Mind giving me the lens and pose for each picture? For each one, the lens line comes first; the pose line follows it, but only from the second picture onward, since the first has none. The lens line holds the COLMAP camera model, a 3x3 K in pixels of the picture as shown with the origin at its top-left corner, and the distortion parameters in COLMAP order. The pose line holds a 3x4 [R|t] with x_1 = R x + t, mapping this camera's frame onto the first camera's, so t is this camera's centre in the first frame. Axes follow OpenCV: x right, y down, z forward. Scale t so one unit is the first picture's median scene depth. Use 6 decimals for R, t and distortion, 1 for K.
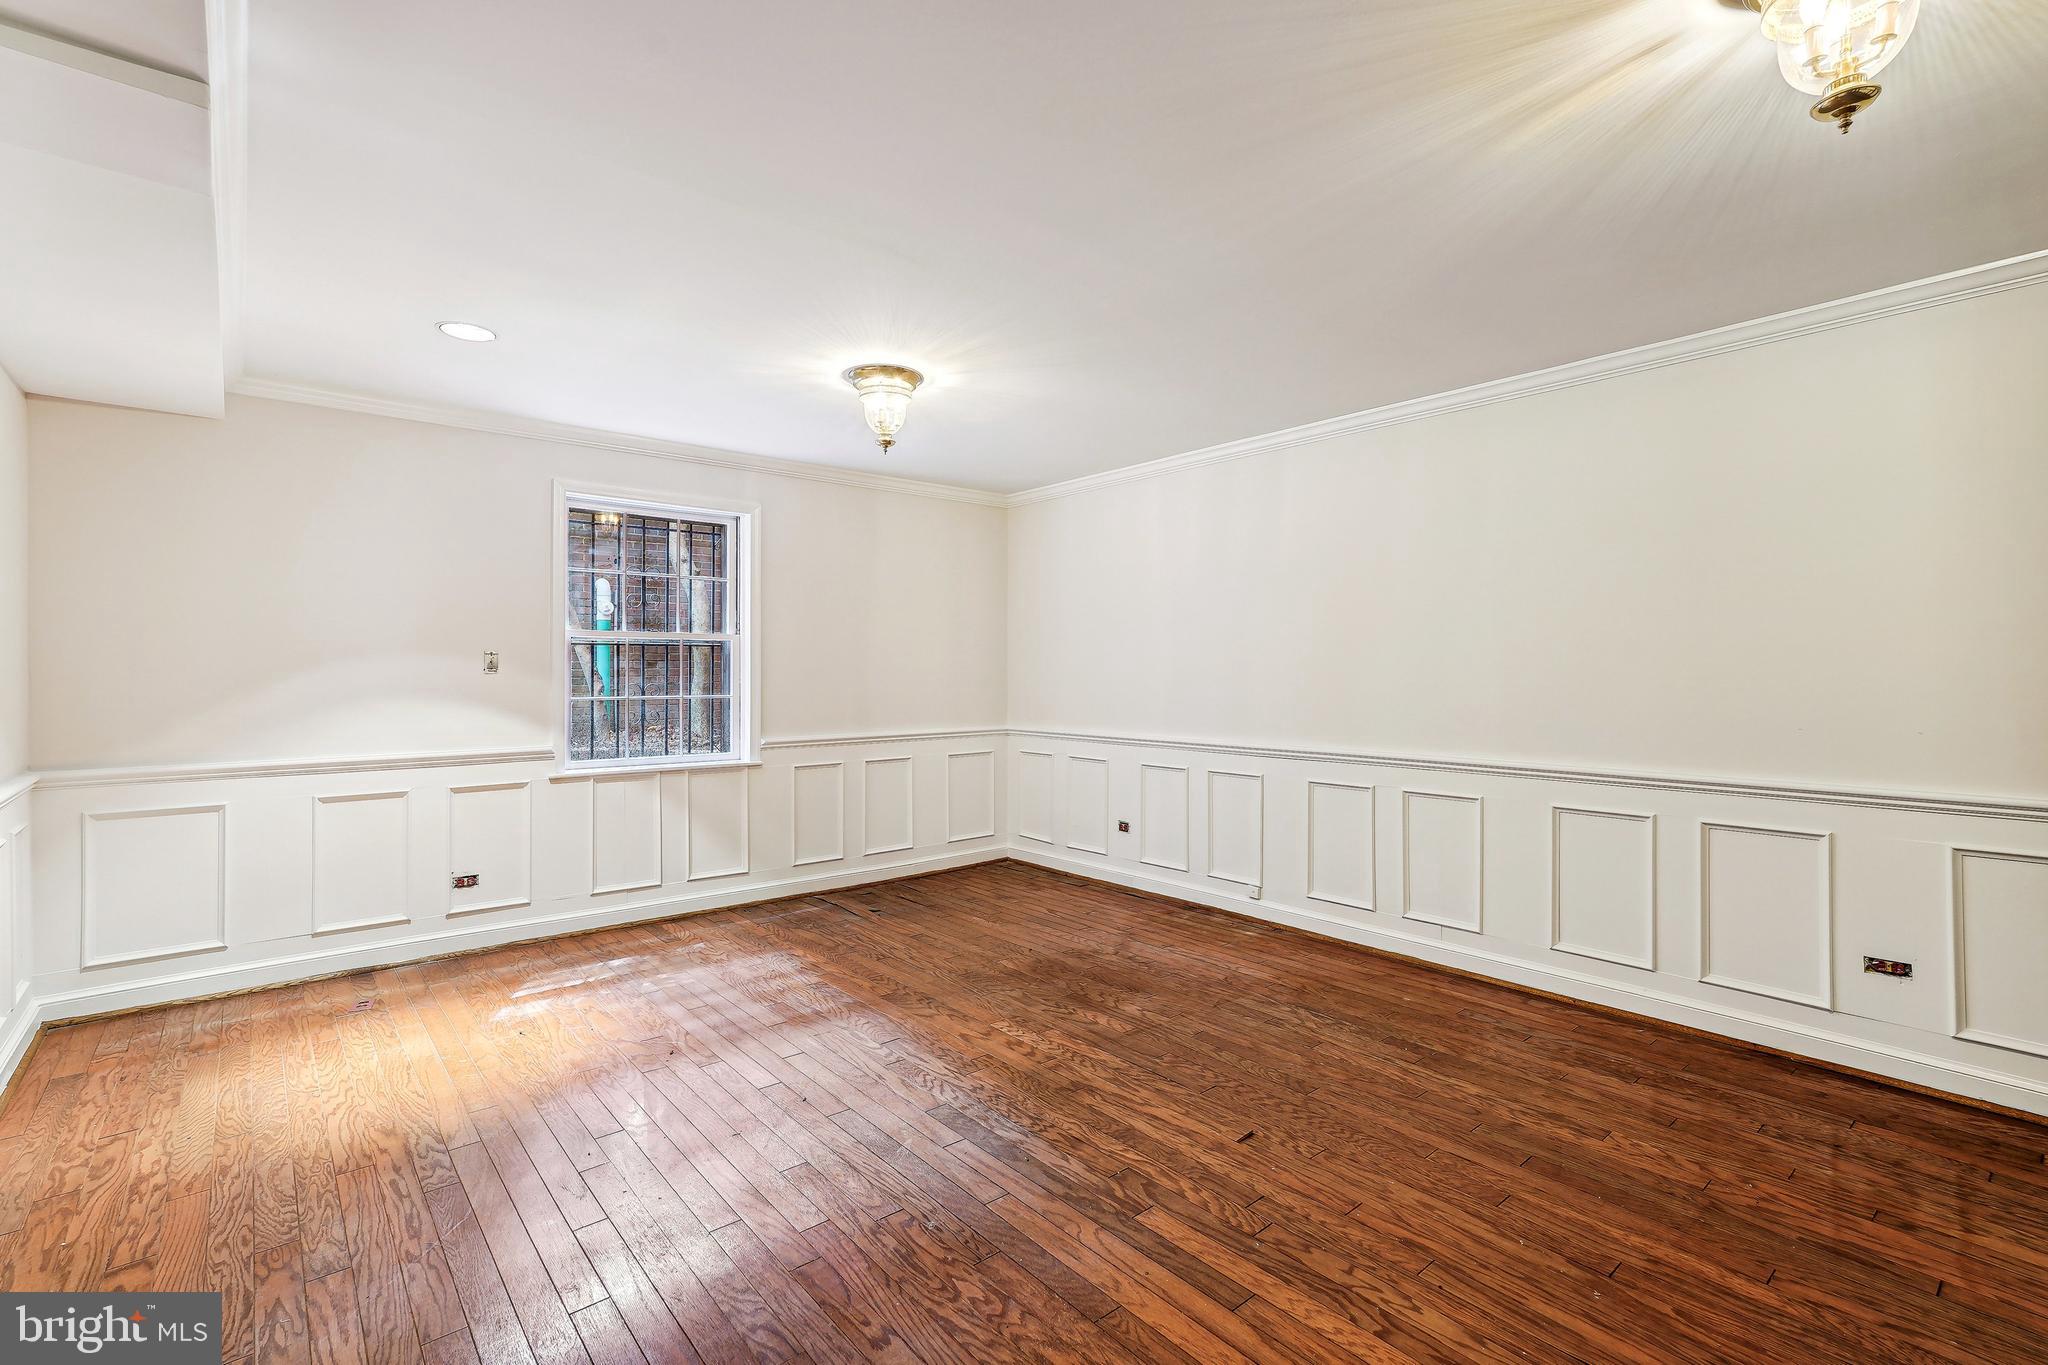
lens RADIAL K [[915.2, 0, 1028.2], [0, 915.2, 681.4], [0, 0, 1]] dist [-0.000623, 0.000444]
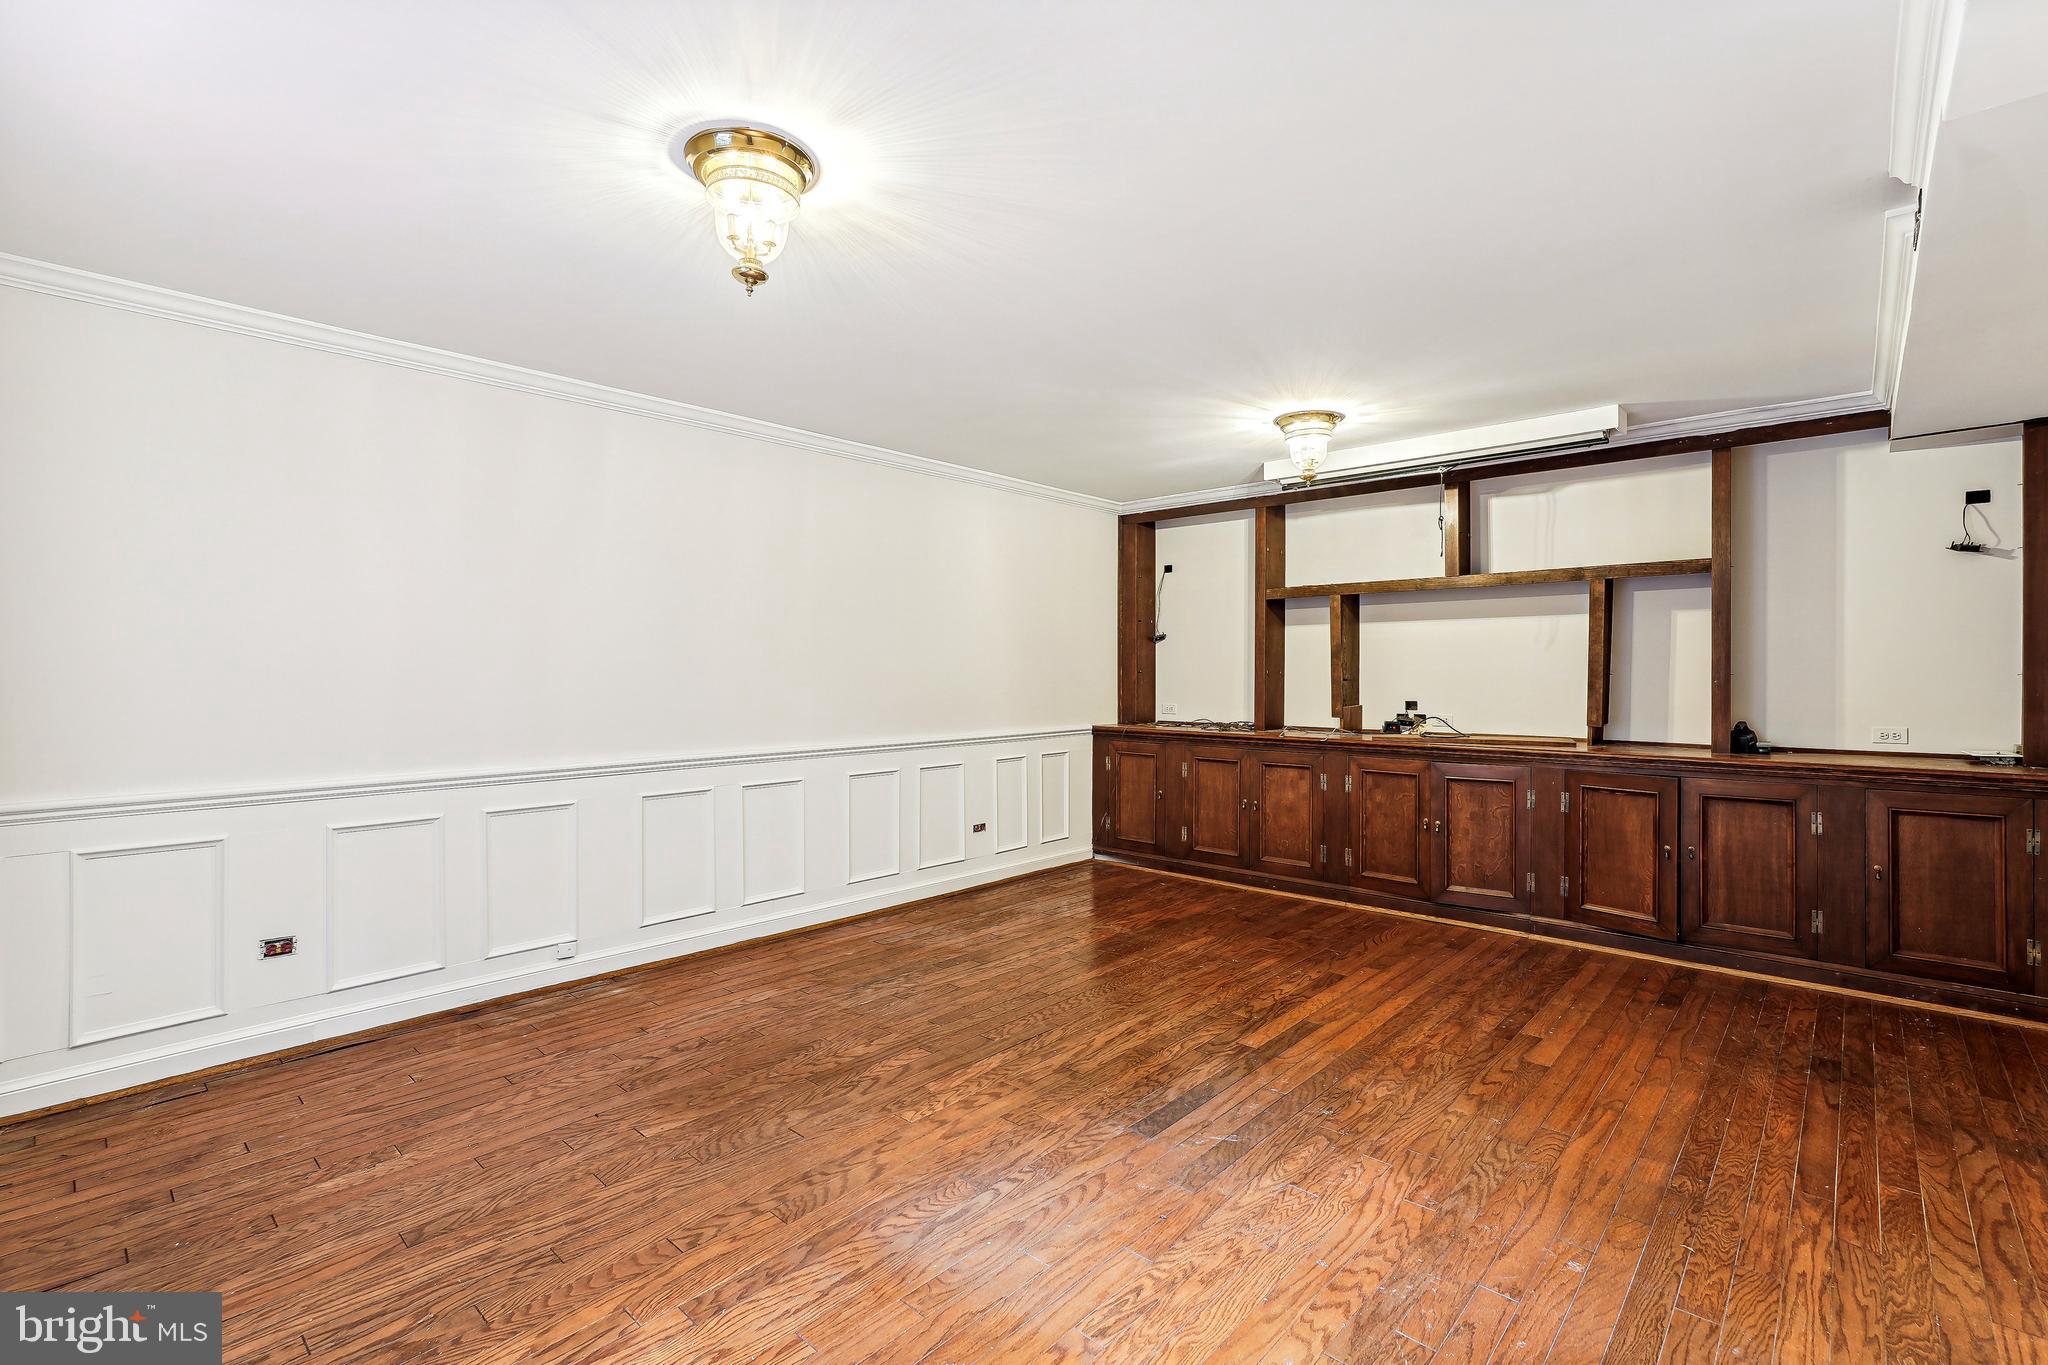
lens RADIAL K [[915.2, 0, 1028.2], [0, 915.2, 681.4], [0, 0, 1]] dist [-0.000623, 0.000444]
pose [[-0.121853, -0.012800, 0.992466, -0.817401], [0.008000, 0.999872, 0.013878, -0.013380], [-0.992516, 0.009631, -0.121735, 0.979127]]
